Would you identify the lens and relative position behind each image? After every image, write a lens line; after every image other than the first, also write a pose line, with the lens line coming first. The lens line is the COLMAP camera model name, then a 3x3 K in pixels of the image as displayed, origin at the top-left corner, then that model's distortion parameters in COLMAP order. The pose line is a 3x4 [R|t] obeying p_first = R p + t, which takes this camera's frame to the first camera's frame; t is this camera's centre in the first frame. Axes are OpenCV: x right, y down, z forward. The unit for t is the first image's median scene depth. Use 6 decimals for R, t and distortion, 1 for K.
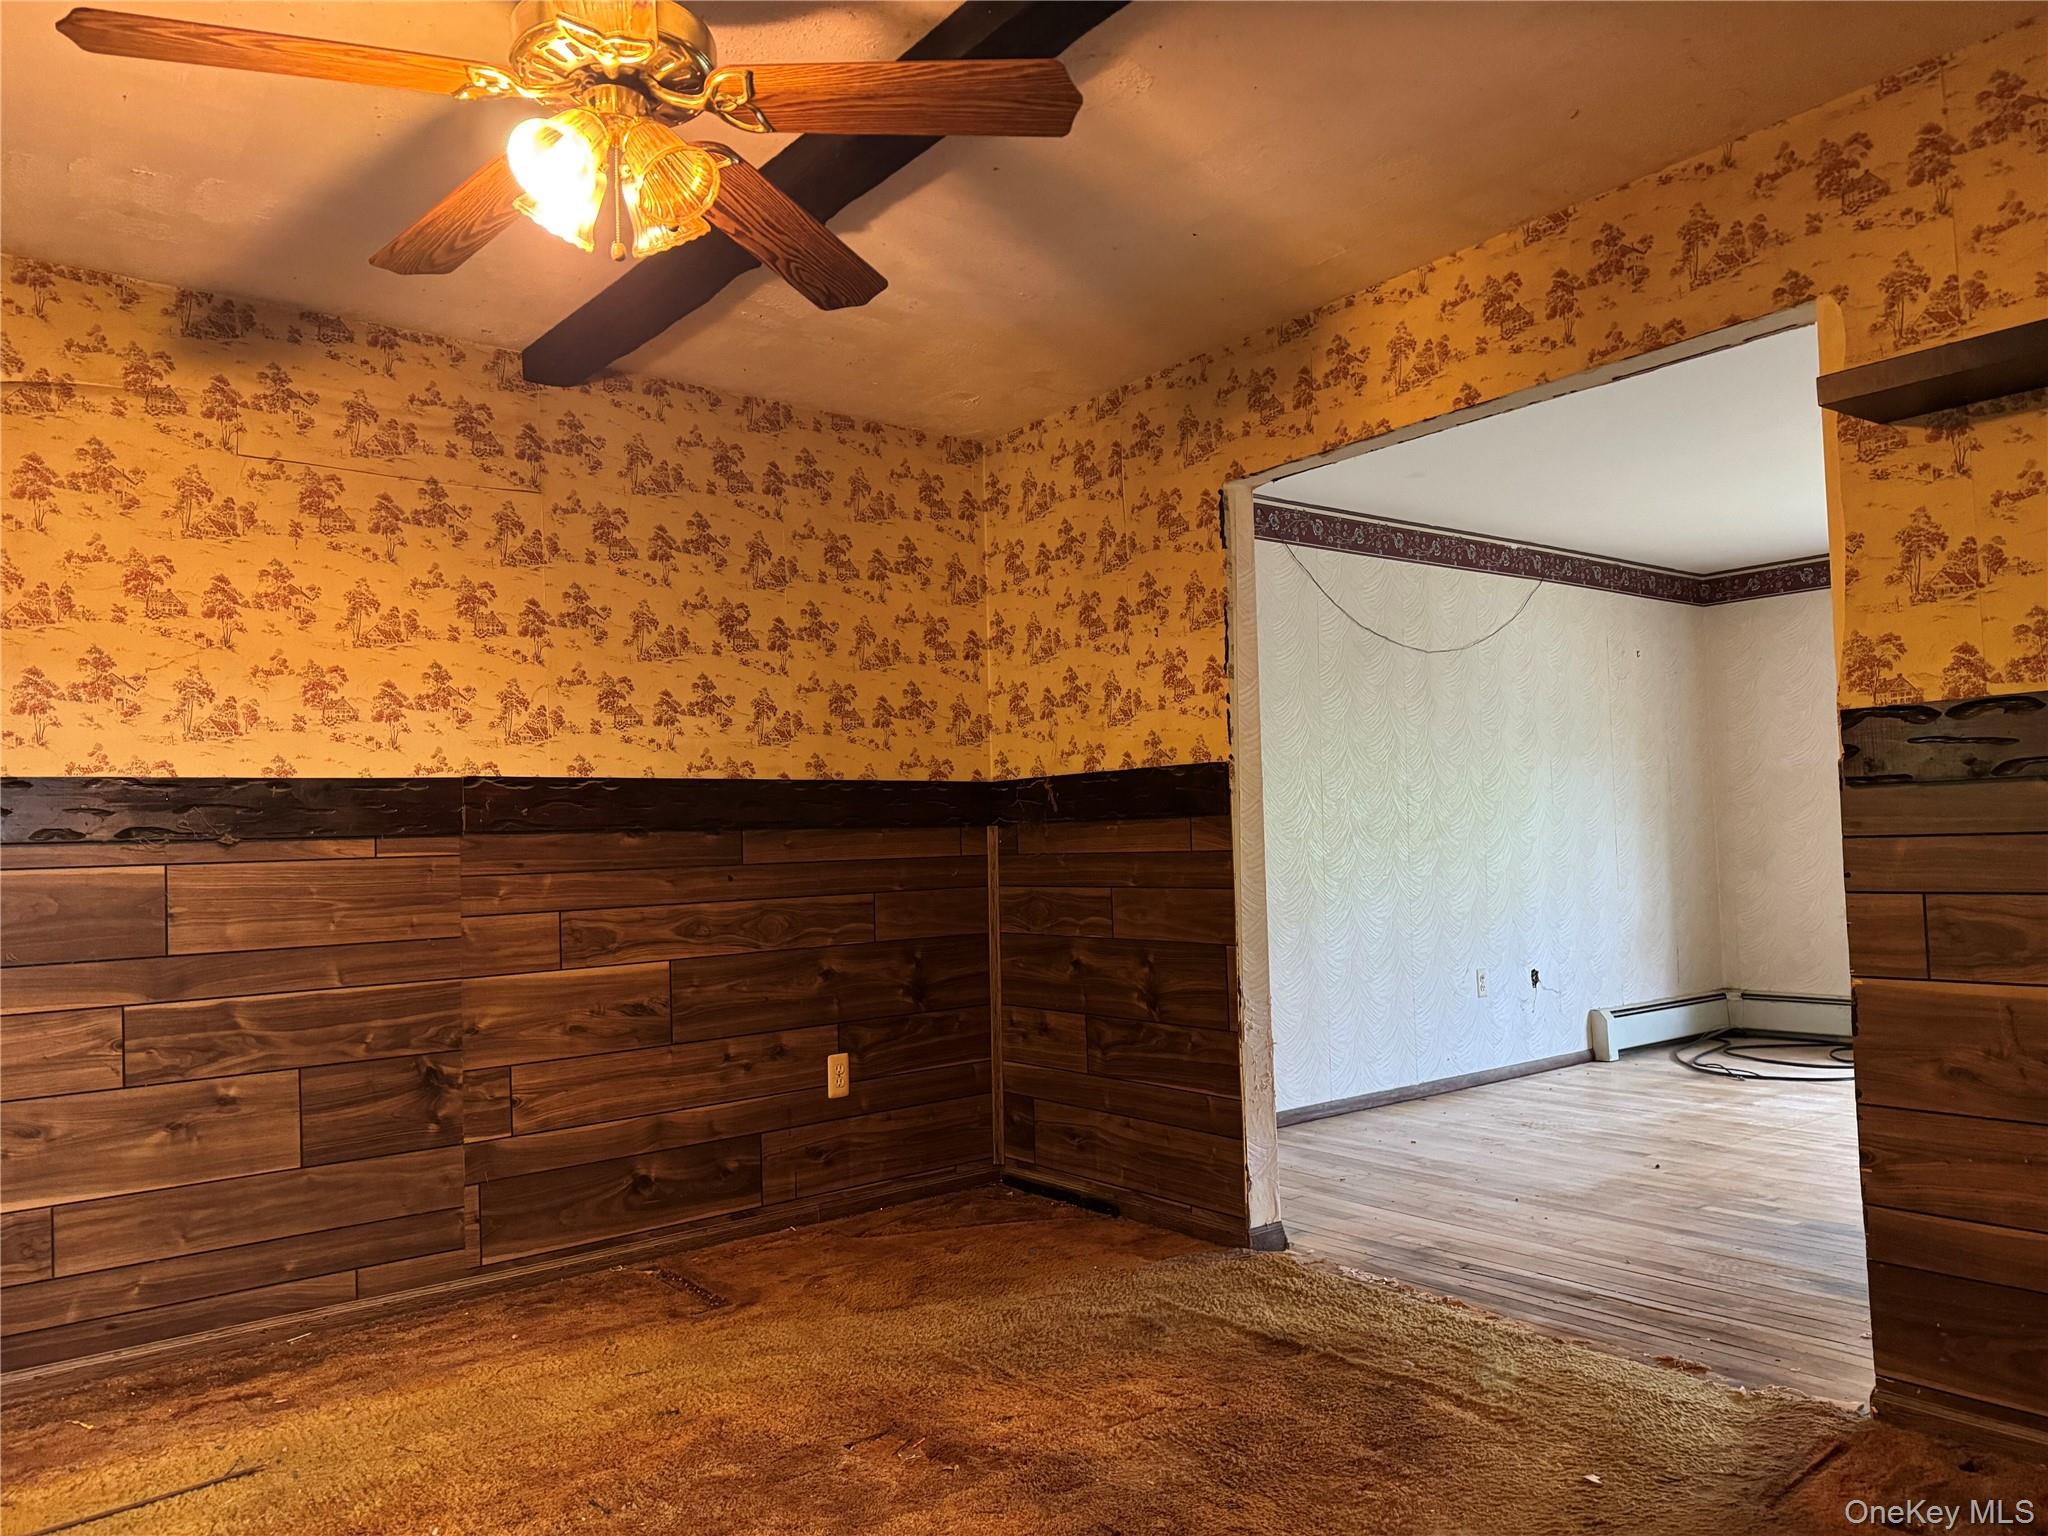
lens RADIAL K [[1445.8, 0, 1035.8], [0, 1445.8, 787.3], [0, 0, 1]] dist [0.041092, -0.056690]
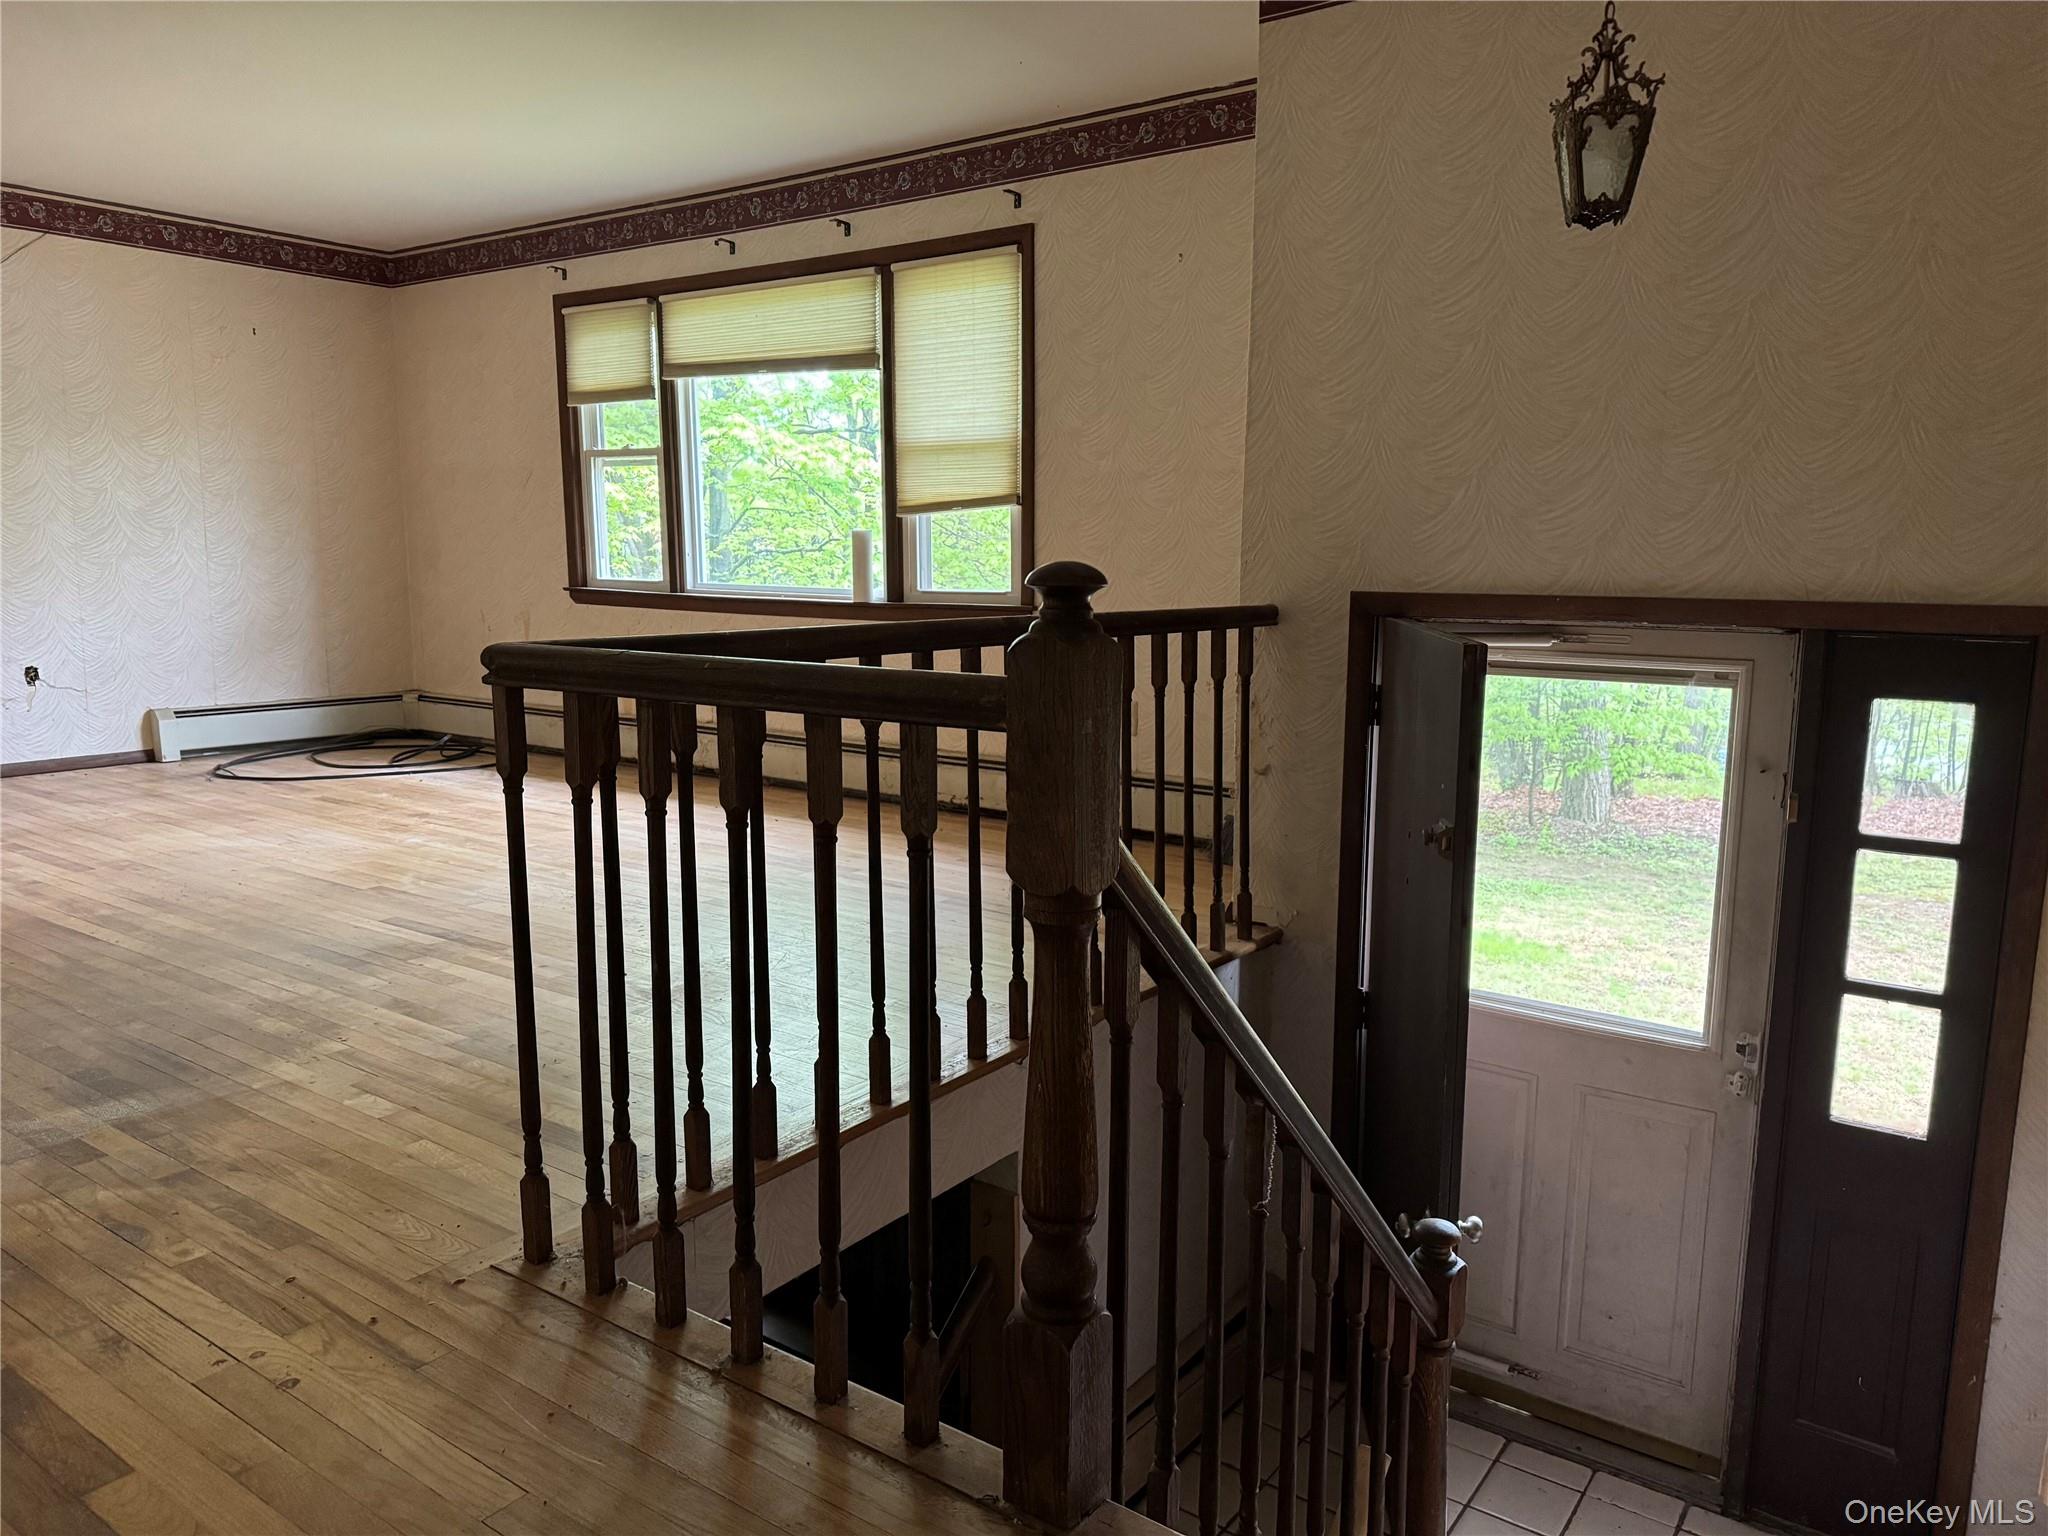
lens RADIAL K [[1445.8, 0, 1035.8], [0, 1445.8, 787.3], [0, 0, 1]] dist [0.041092, -0.056690]
pose [[0.960144, -0.007612, 0.279401, 0.676418], [-0.048545, 0.979895, 0.193518, -0.011214], [-0.275257, -0.199369, 0.940471, -0.074535]]
